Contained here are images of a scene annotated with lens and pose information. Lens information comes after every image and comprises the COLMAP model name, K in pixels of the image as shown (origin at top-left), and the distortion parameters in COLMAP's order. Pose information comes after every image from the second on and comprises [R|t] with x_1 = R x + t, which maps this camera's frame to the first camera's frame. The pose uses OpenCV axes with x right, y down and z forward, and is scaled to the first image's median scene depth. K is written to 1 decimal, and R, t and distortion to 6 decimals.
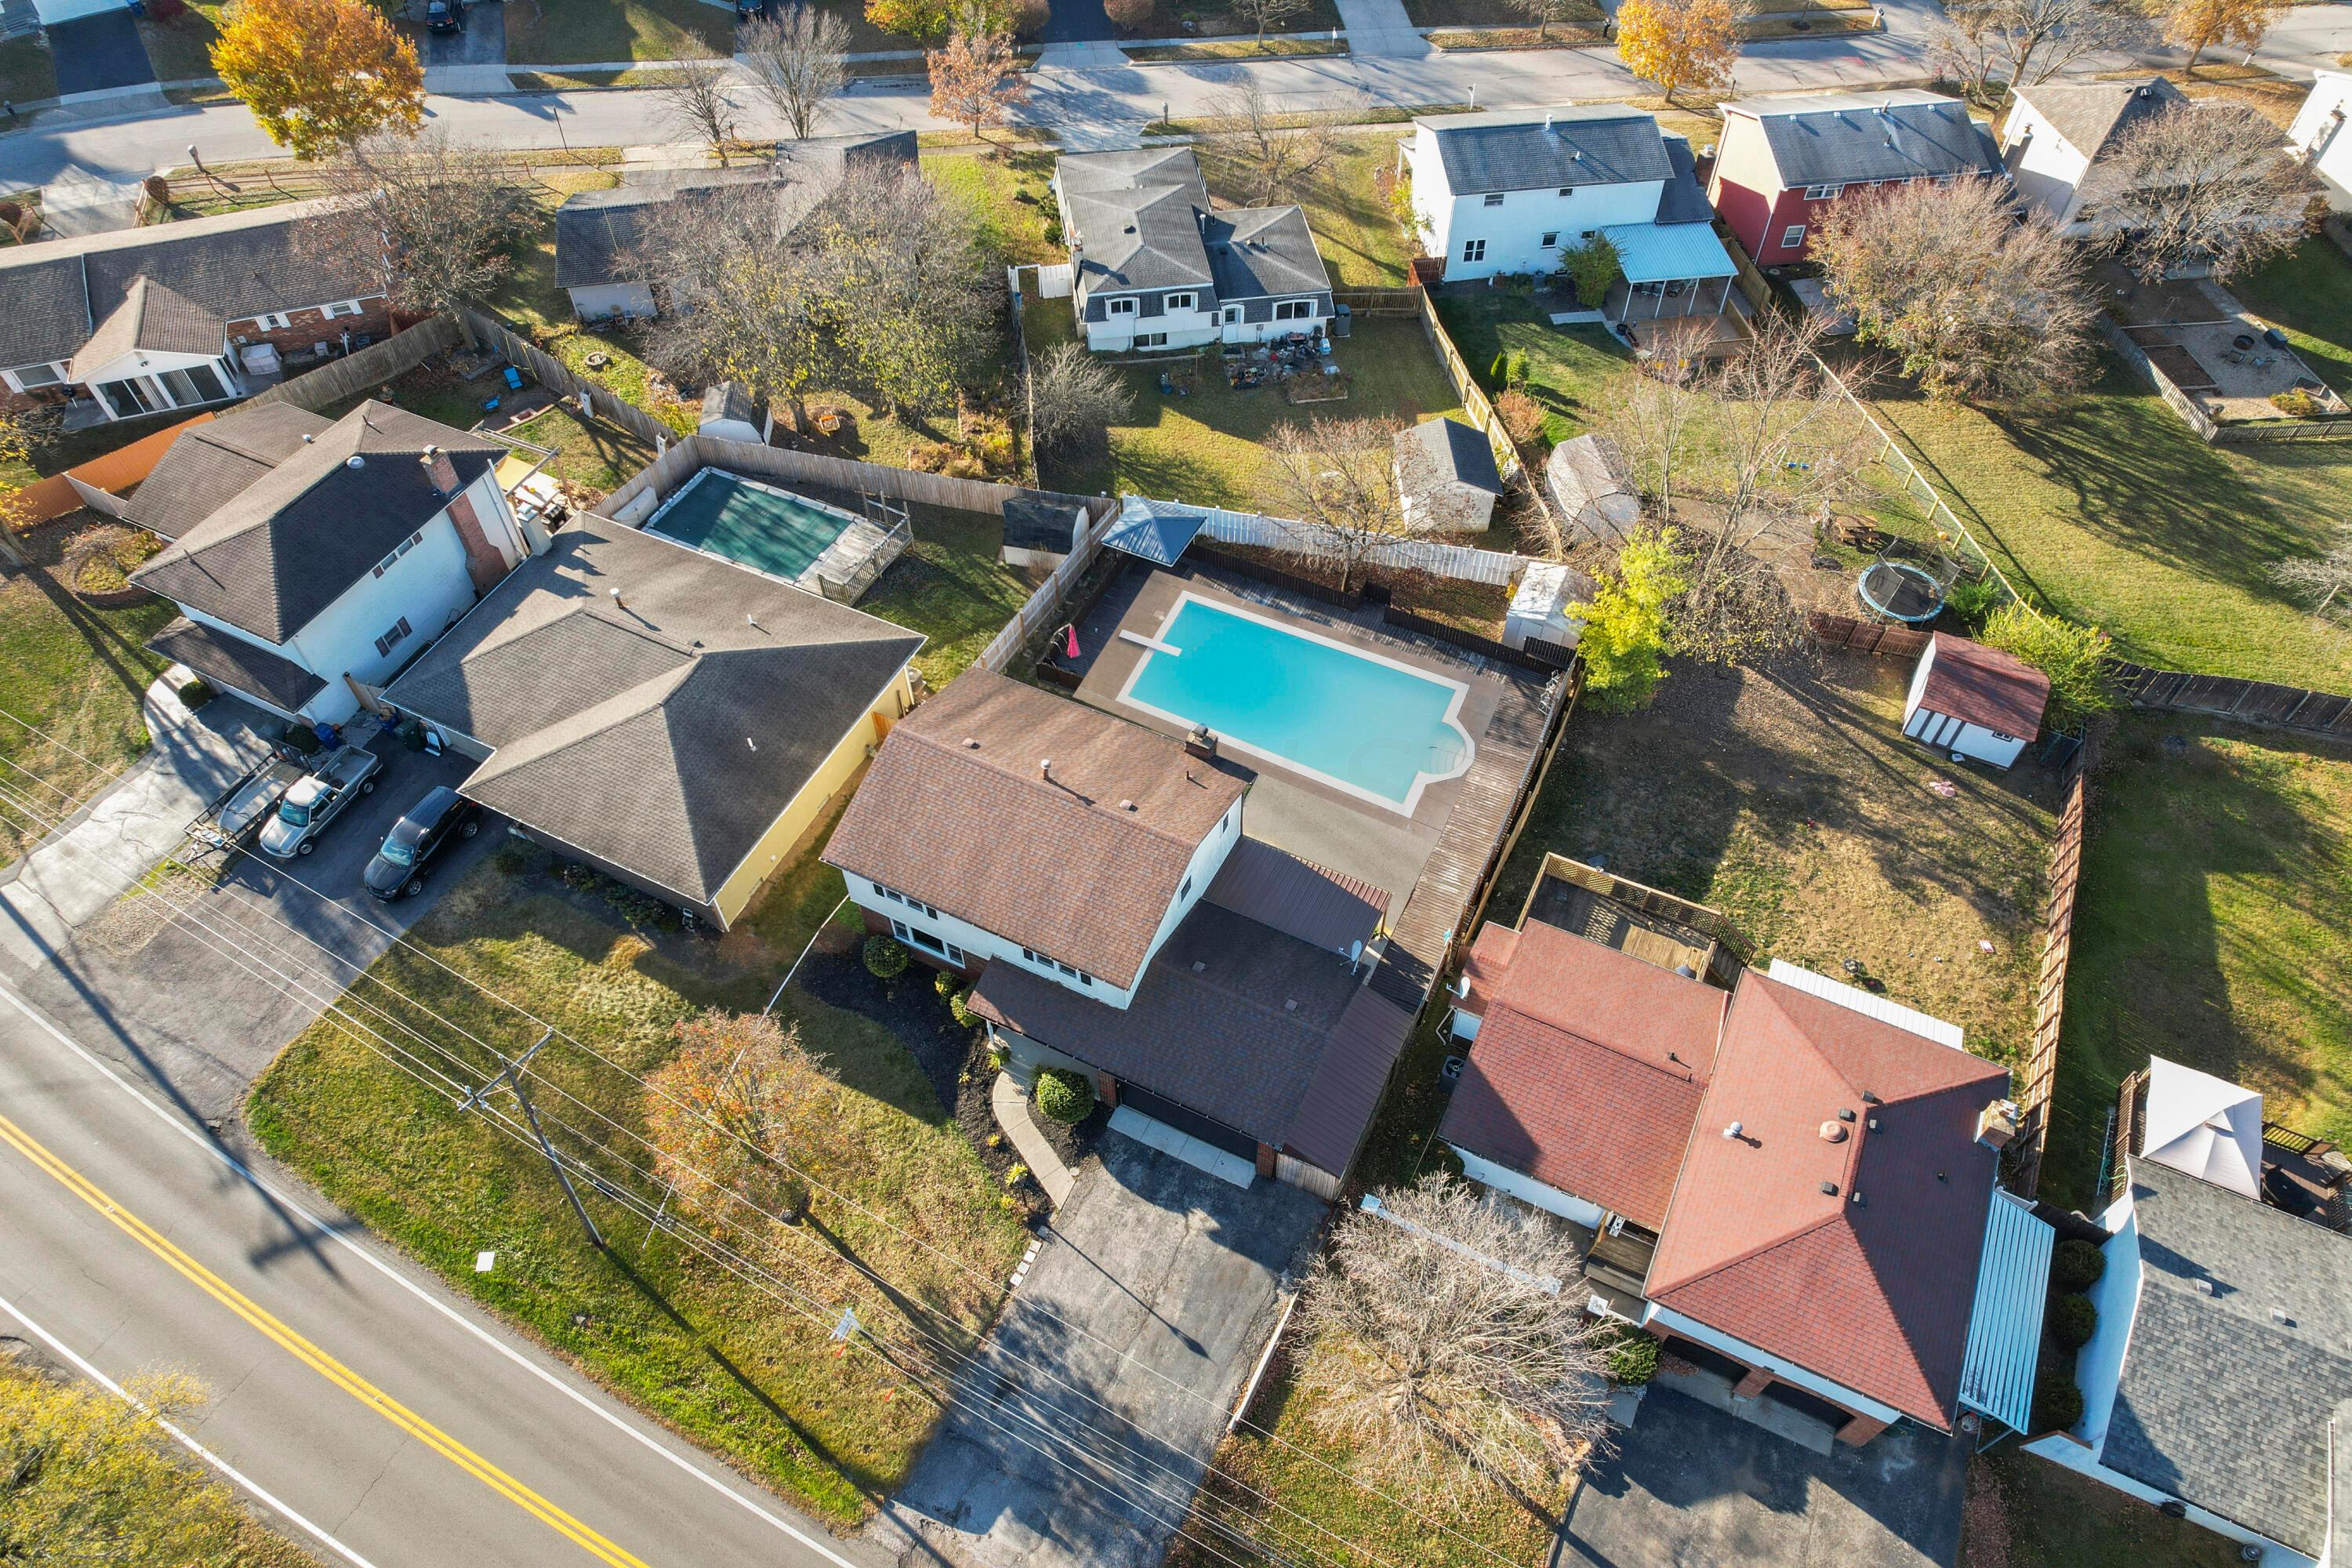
lens RADIAL K [[1516.3, 0, 1176.0], [0, 1516.3, 784.0], [0, 0, 1]] dist [-0.033838, 0.001207]
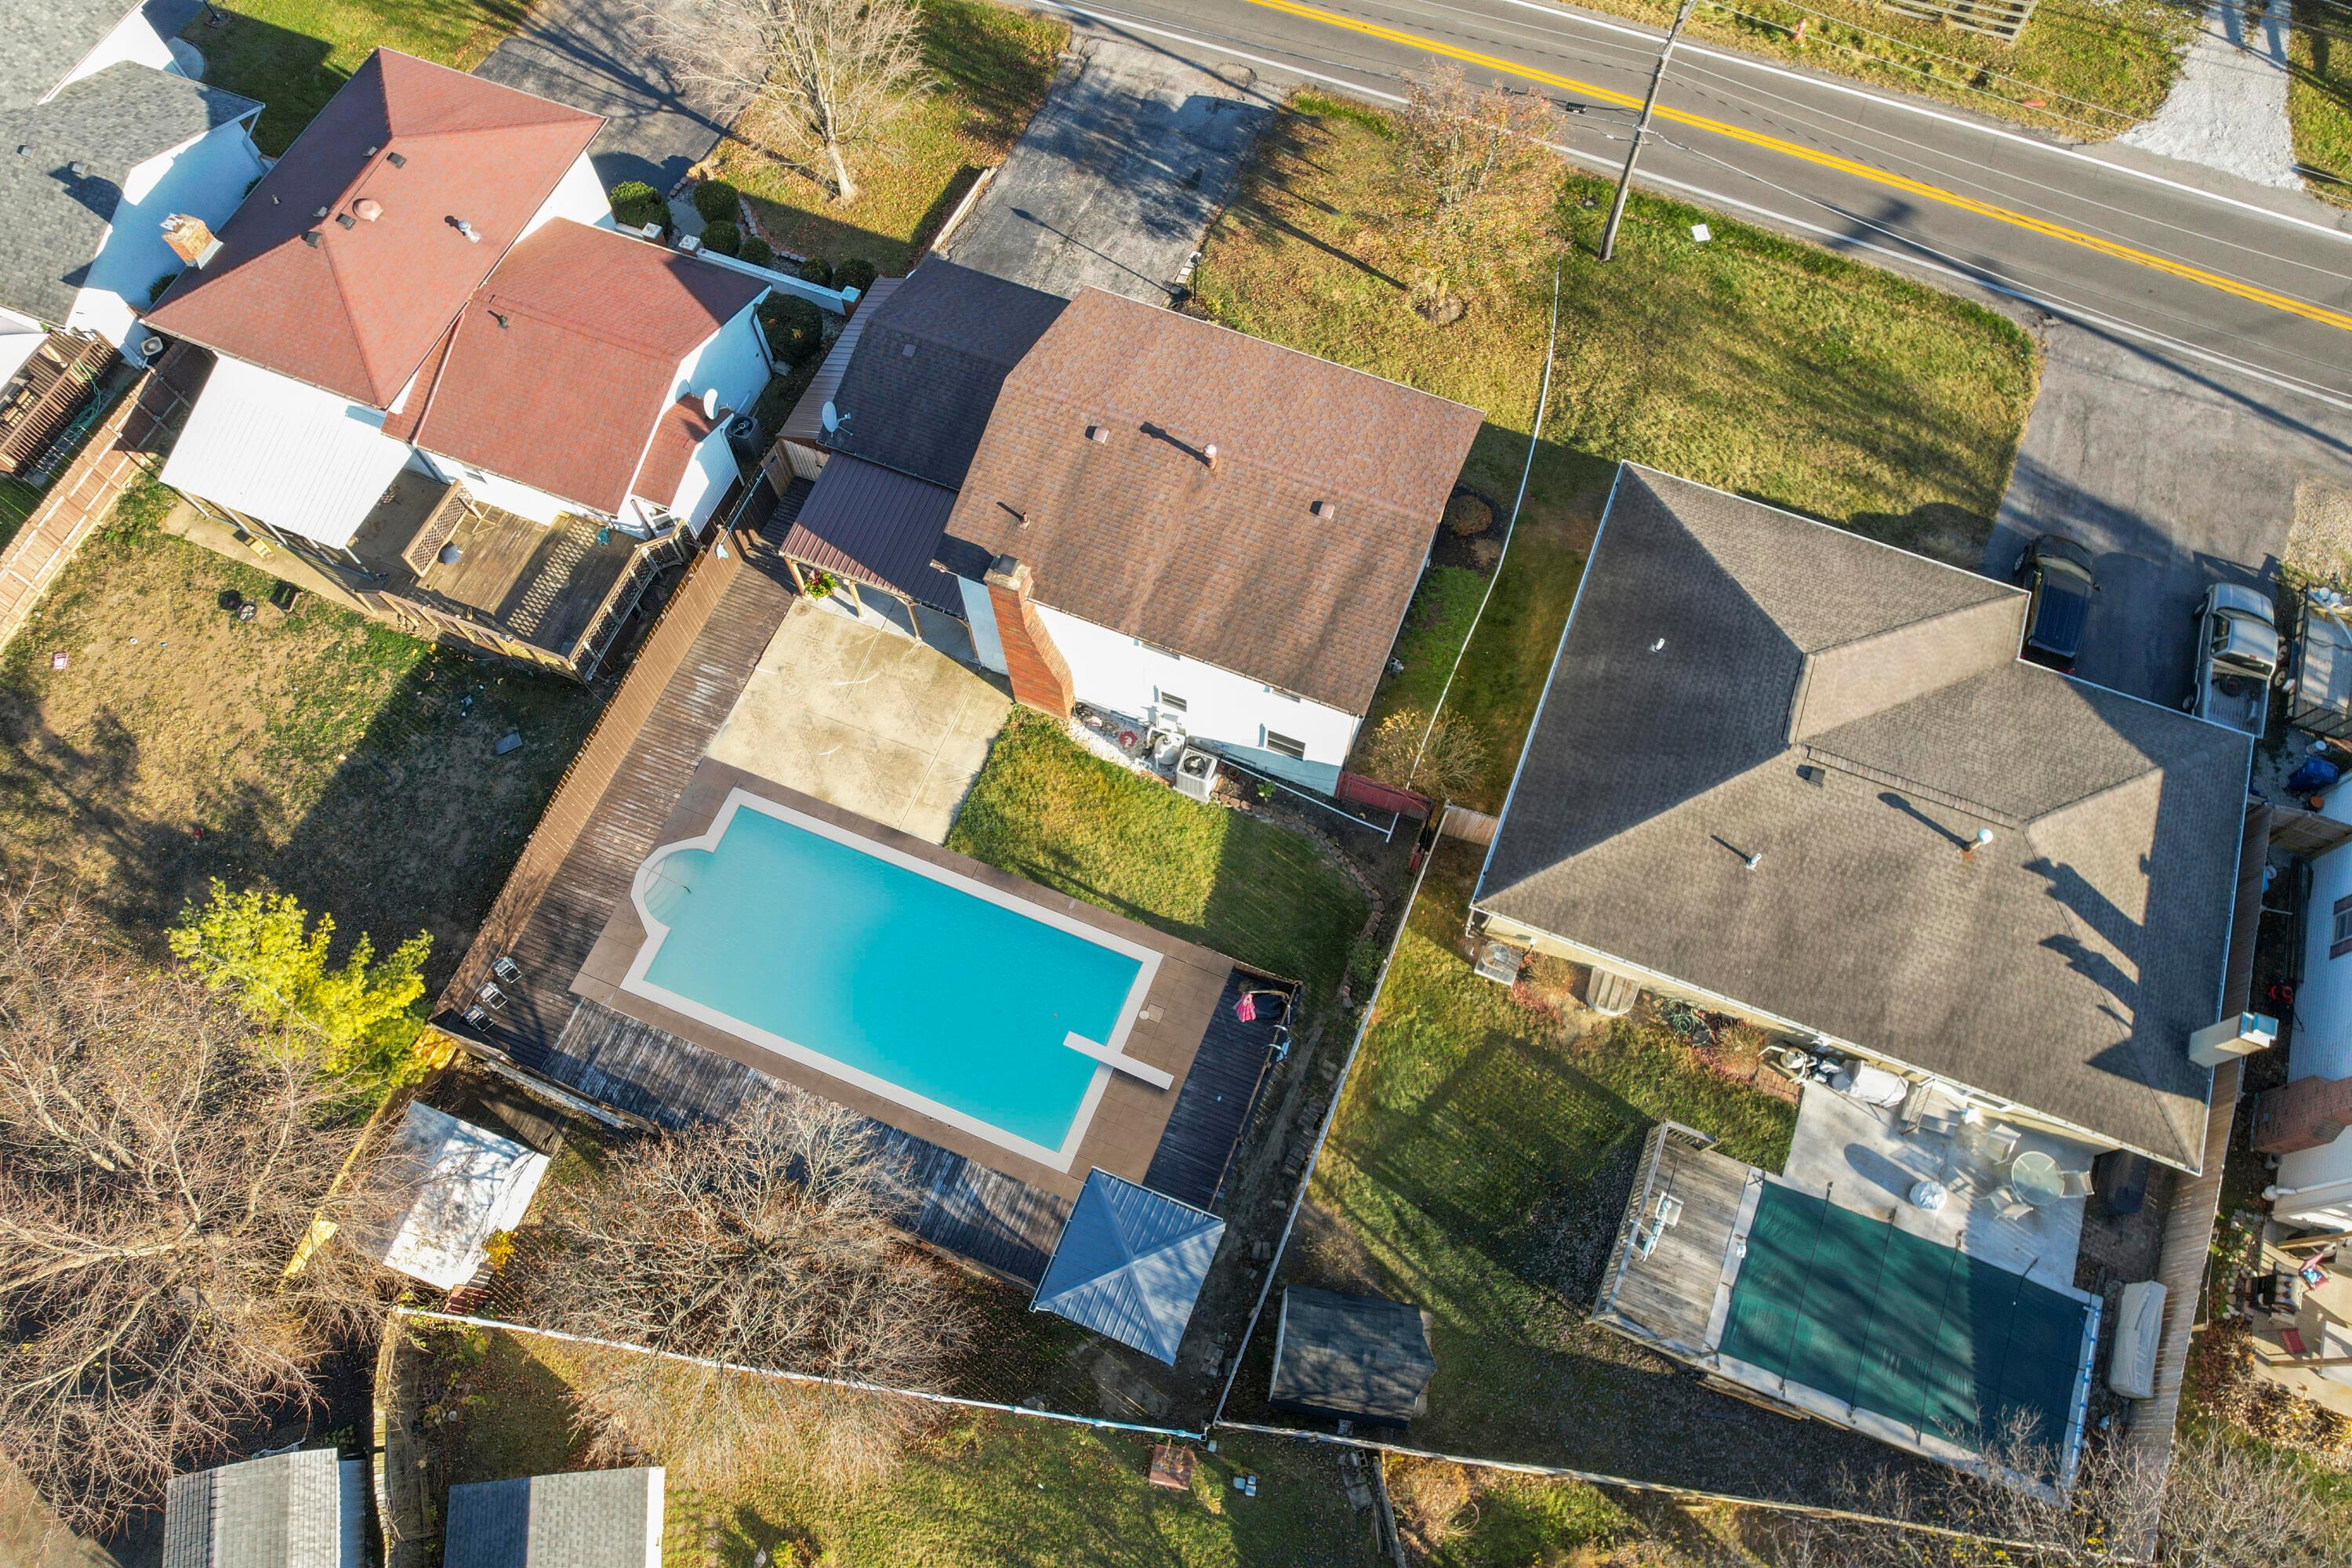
lens RADIAL K [[1516.3, 0, 1176.0], [0, 1516.3, 784.0], [0, 0, 1]] dist [-0.033838, 0.001207]
pose [[-0.997360, 0.069922, -0.019598, -0.045944], [-0.049501, -0.457184, 0.887993, -0.777999], [0.053130, 0.886619, 0.459438, 0.841564]]
